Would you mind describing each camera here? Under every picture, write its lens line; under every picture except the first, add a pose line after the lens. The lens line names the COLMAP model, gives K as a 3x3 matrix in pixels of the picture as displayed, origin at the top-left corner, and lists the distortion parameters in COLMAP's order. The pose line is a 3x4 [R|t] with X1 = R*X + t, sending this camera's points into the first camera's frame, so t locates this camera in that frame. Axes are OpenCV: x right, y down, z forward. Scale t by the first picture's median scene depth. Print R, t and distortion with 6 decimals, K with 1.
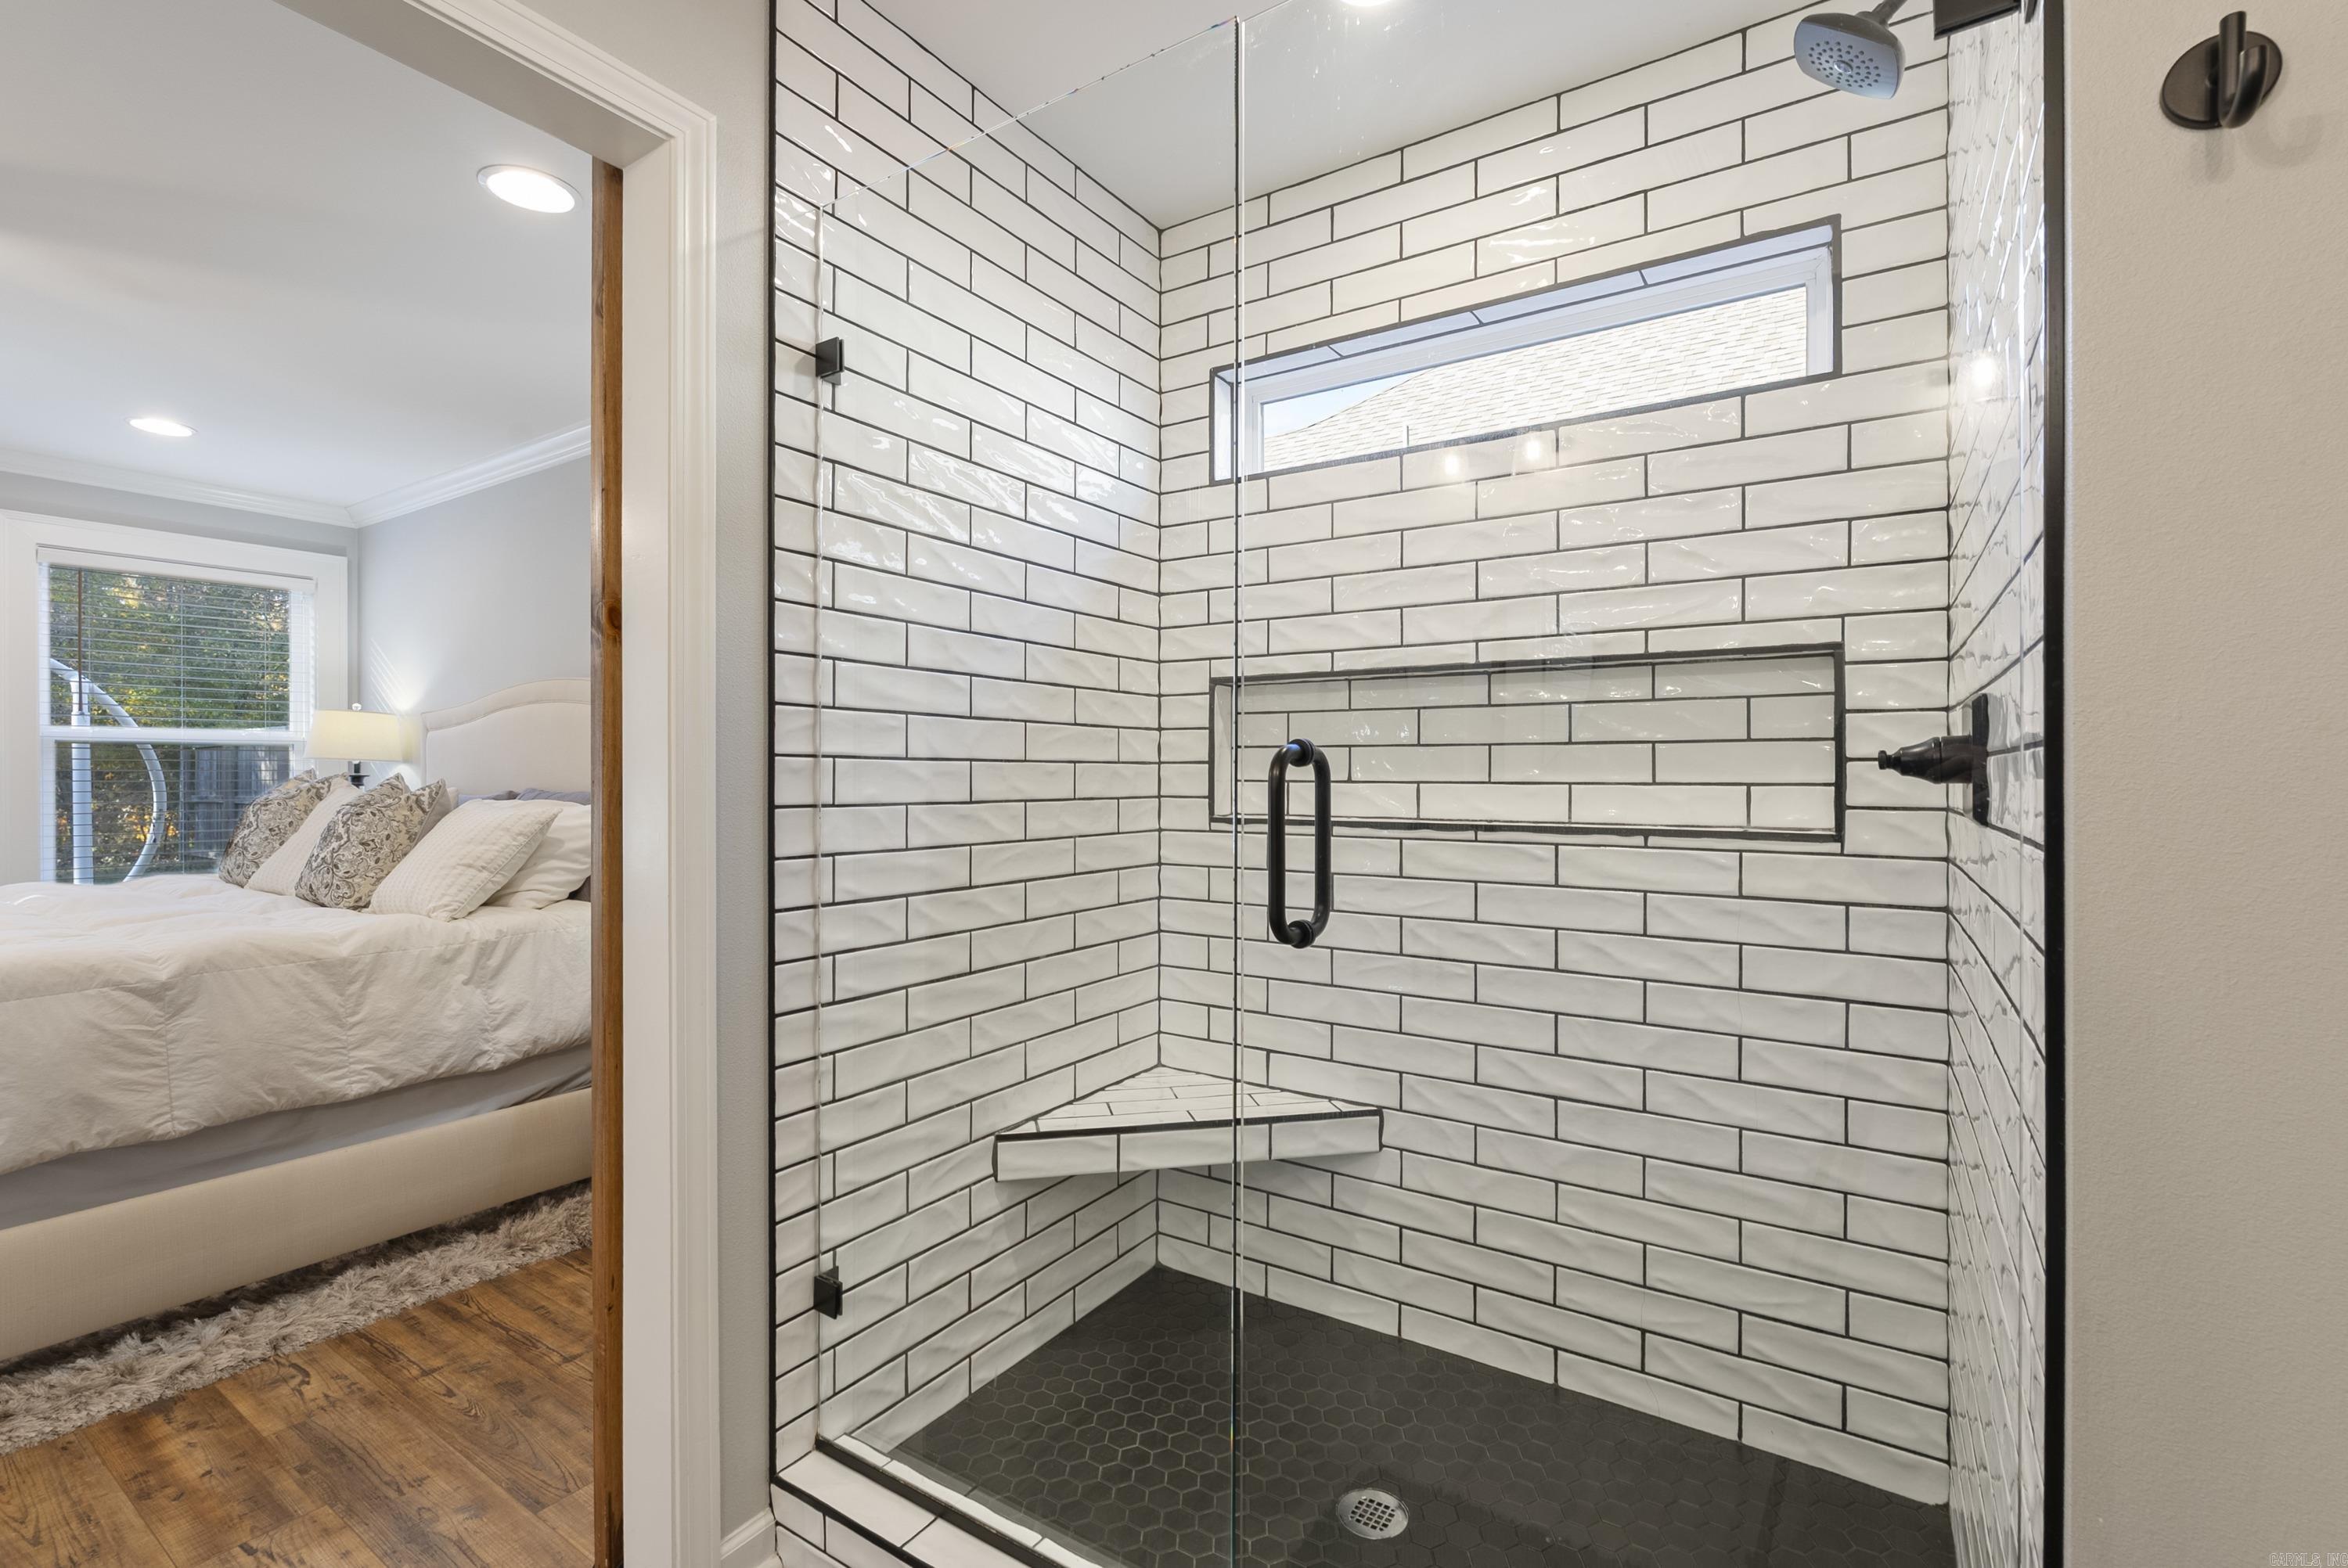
lens RADIAL K [[1042.7, 0, 1176.6], [0, 1042.7, 772.5], [0, 0, 1]] dist [-0.005344, 0.000849]
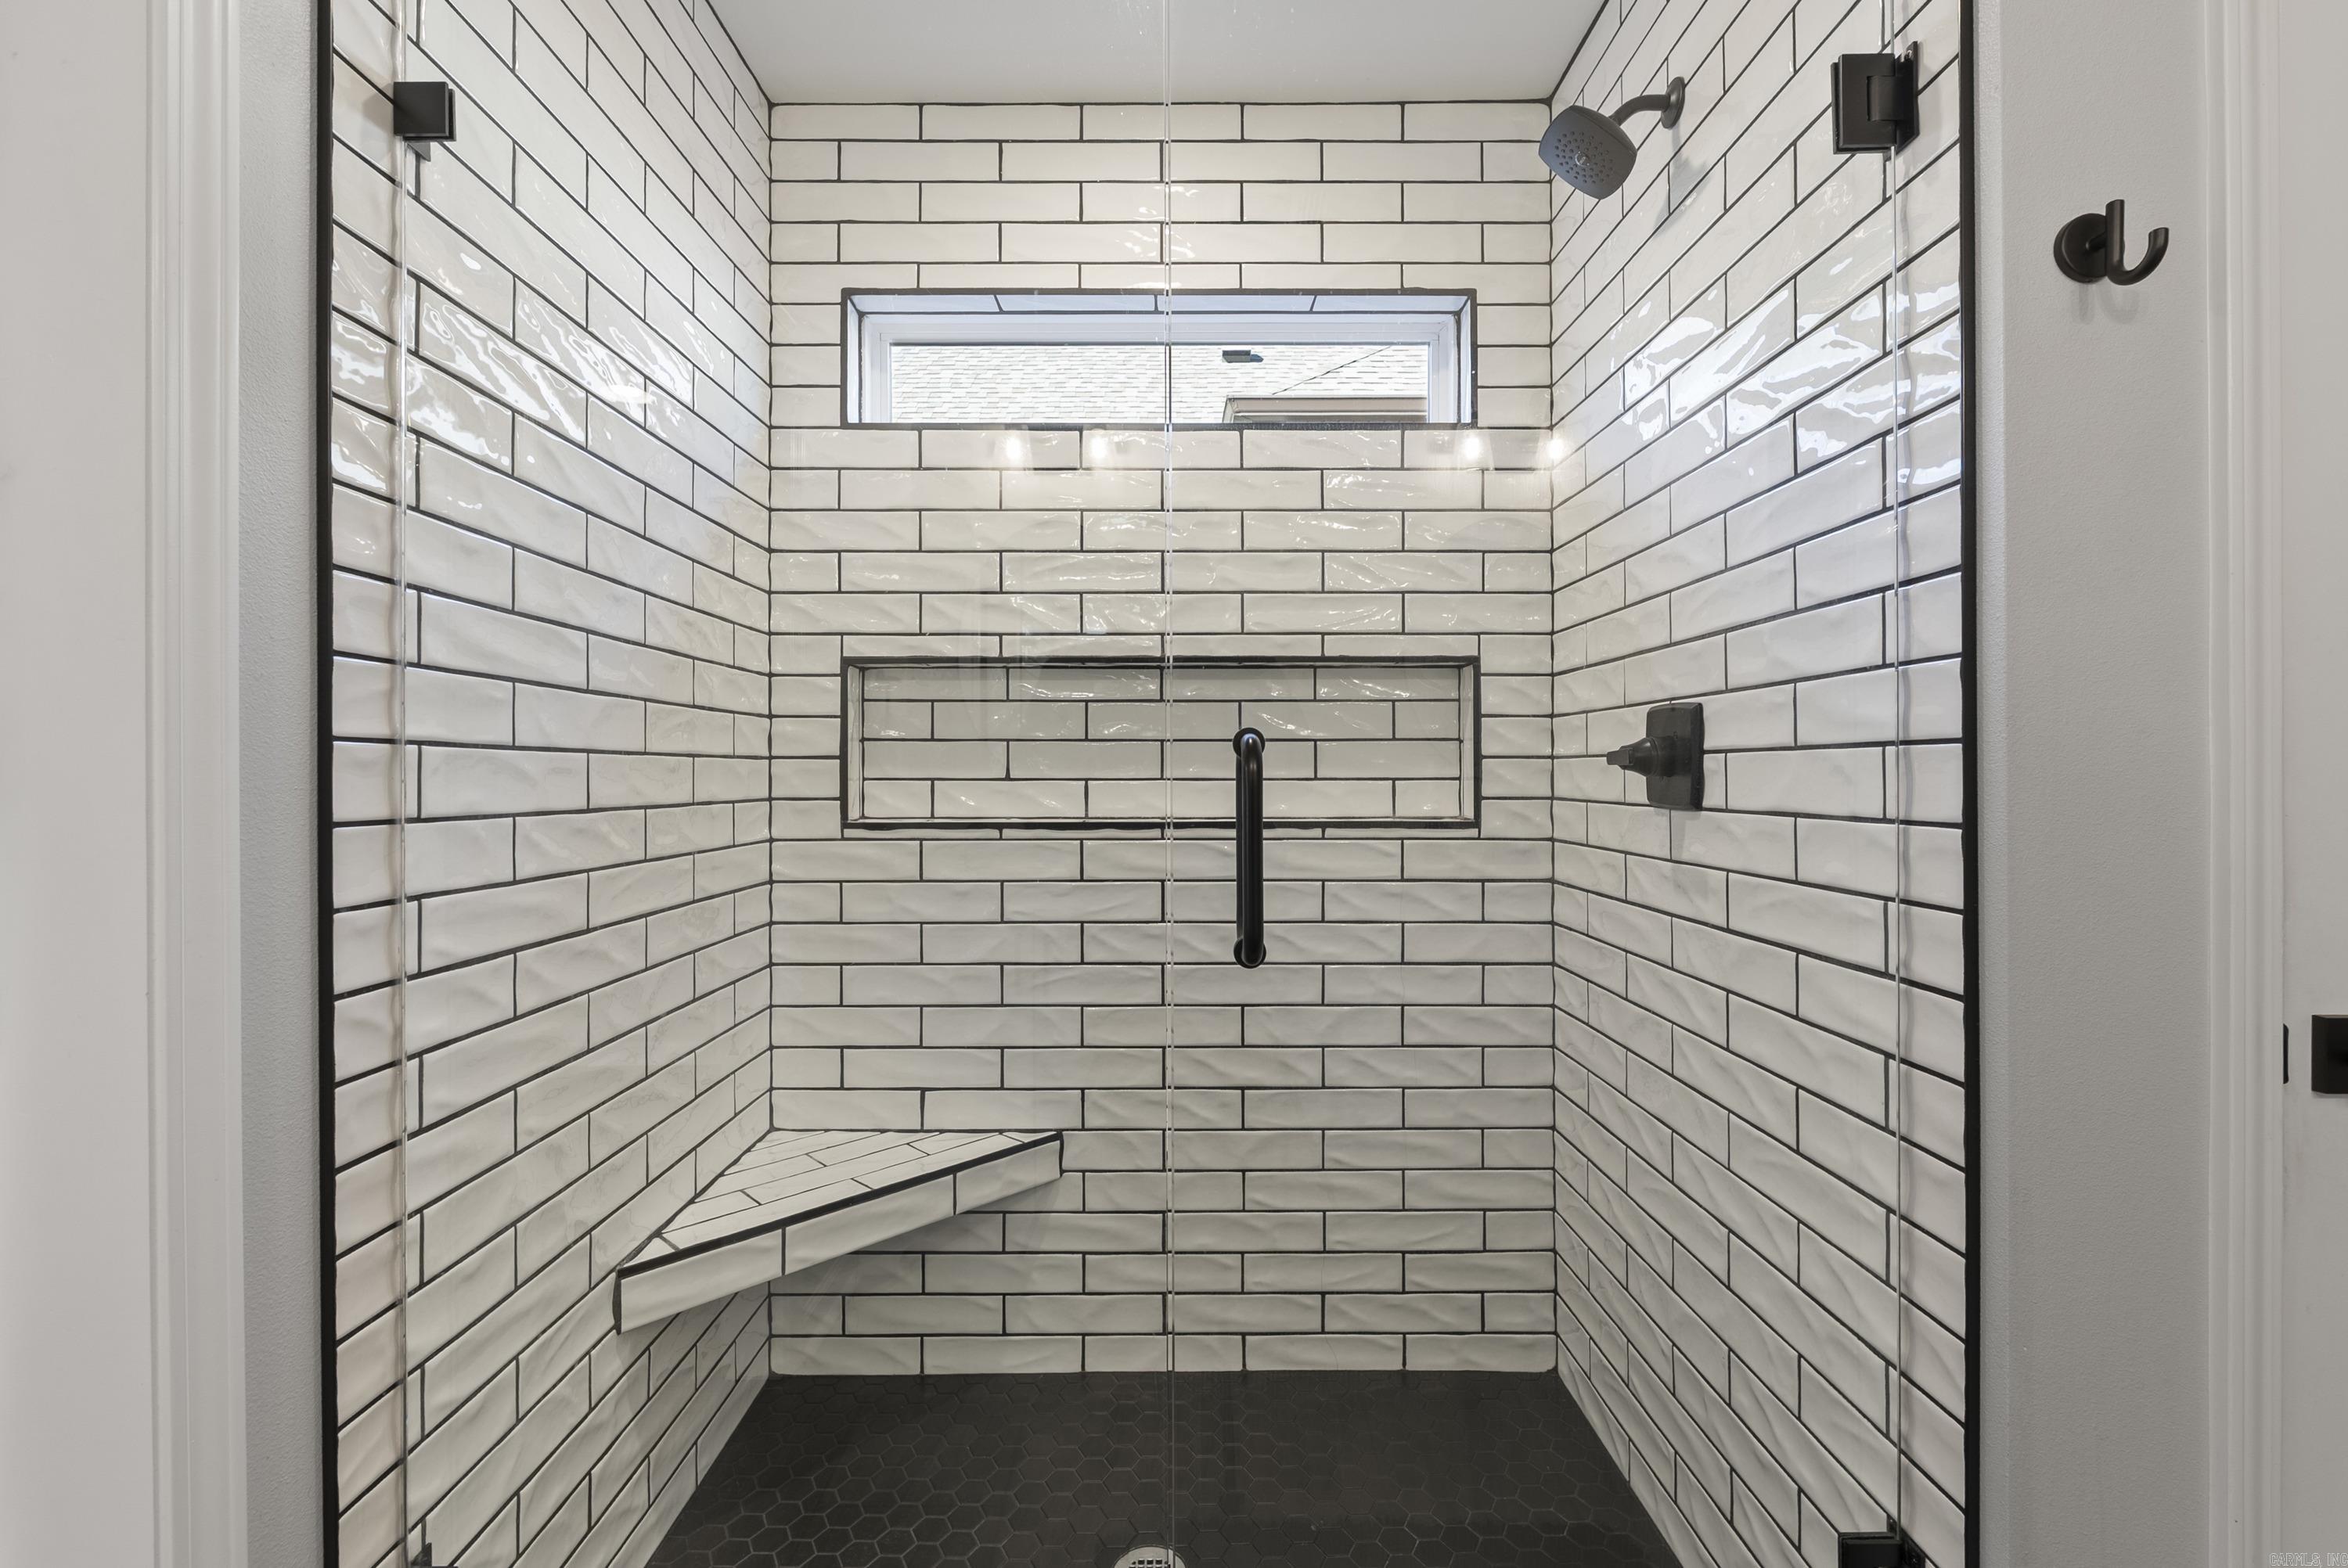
lens RADIAL K [[1042.7, 0, 1173.2], [0, 1042.7, 770.5], [0, 0, 1]] dist [-0.005344, 0.000849]
pose [[0.833911, -0.001054, 0.551898, -0.260953], [0.001741, 0.999998, -0.000720, 0.002580], [-0.551896, 0.001561, 0.833911, 0.193002]]
